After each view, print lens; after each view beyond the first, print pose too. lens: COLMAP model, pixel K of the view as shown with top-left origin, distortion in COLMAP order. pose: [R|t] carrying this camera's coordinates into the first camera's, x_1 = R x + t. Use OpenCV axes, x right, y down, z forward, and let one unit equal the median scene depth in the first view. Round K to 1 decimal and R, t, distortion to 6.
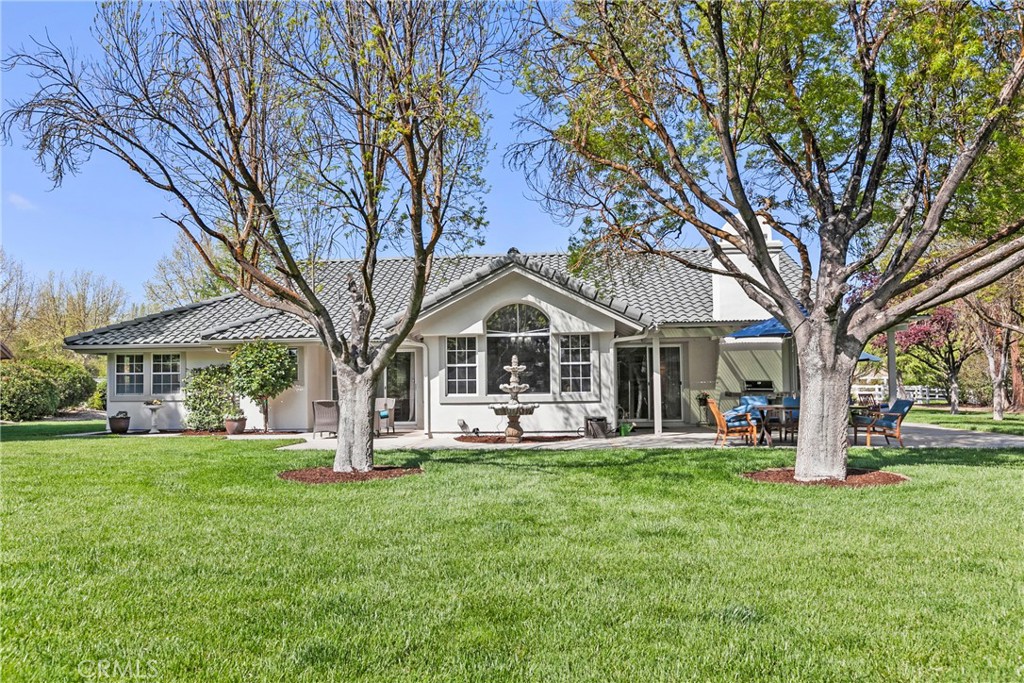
lens RADIAL K [[863.0, 0, 512.0], [0, 863.0, 341.5], [0, 0, 1]] dist [0.000660, 0.002467]
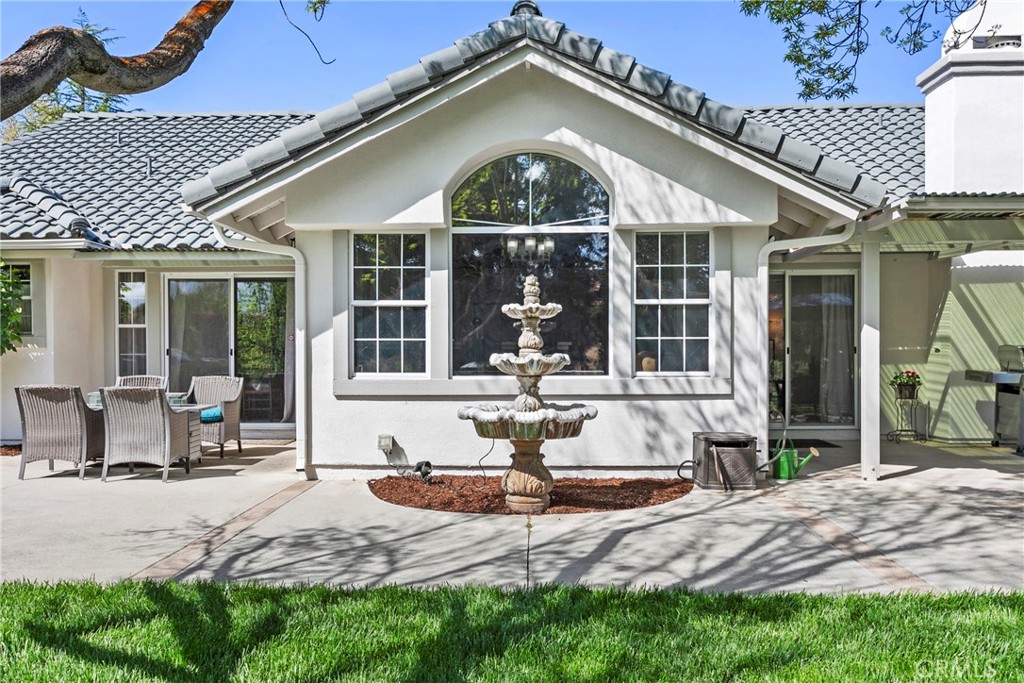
lens RADIAL K [[996.9, 0, 659.2], [0, 996.9, 344.3], [0, 0, 1]] dist [-0.074352, 0.003224]
pose [[0.982046, 0.008766, 0.188440, -0.021985], [-0.018997, 0.998437, 0.052555, 0.020811], [-0.187685, -0.055191, 0.980677, 0.534272]]
